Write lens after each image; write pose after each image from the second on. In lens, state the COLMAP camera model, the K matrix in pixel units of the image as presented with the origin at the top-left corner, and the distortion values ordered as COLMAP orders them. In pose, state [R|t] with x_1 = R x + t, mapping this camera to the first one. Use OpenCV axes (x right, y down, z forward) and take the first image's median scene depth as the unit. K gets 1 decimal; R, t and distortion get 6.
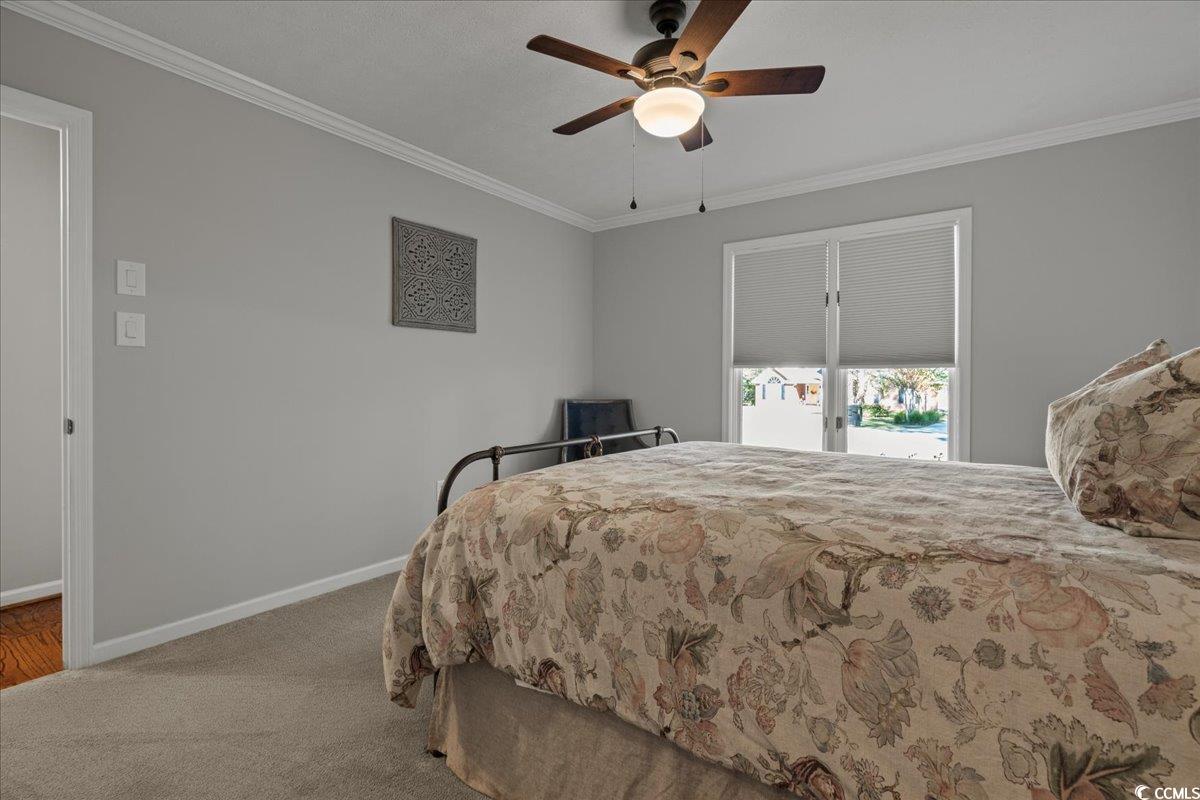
lens RADIAL K [[545.0, 0, 595.5], [0, 545.0, 391.0], [0, 0, 1]] dist [0.000242, -0.000617]
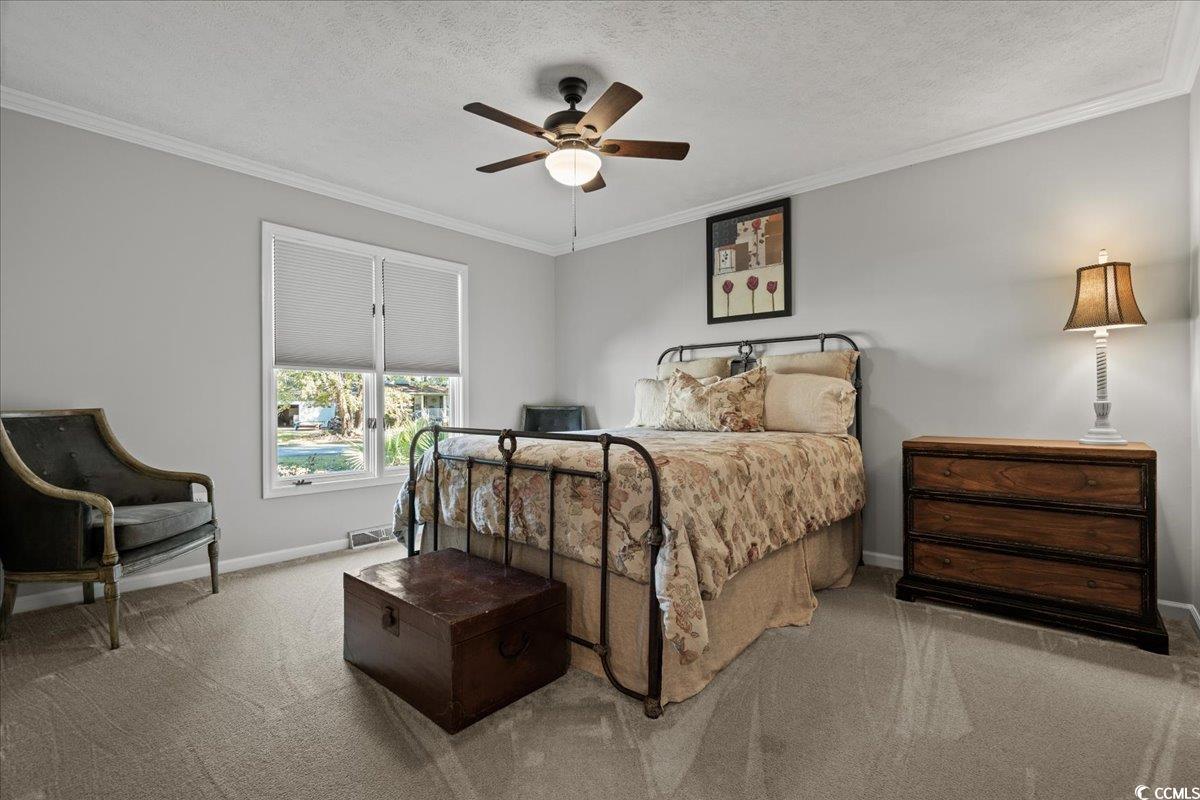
lens RADIAL K [[545.0, 0, 596.6], [0, 545.0, 401.8], [0, 0, 1]] dist [0.000242, -0.000617]
pose [[0.114813, -0.007087, 0.993362, -0.587763], [0.014638, 0.999878, 0.005441, 0.015878], [-0.993279, 0.013916, 0.114903, 0.421111]]
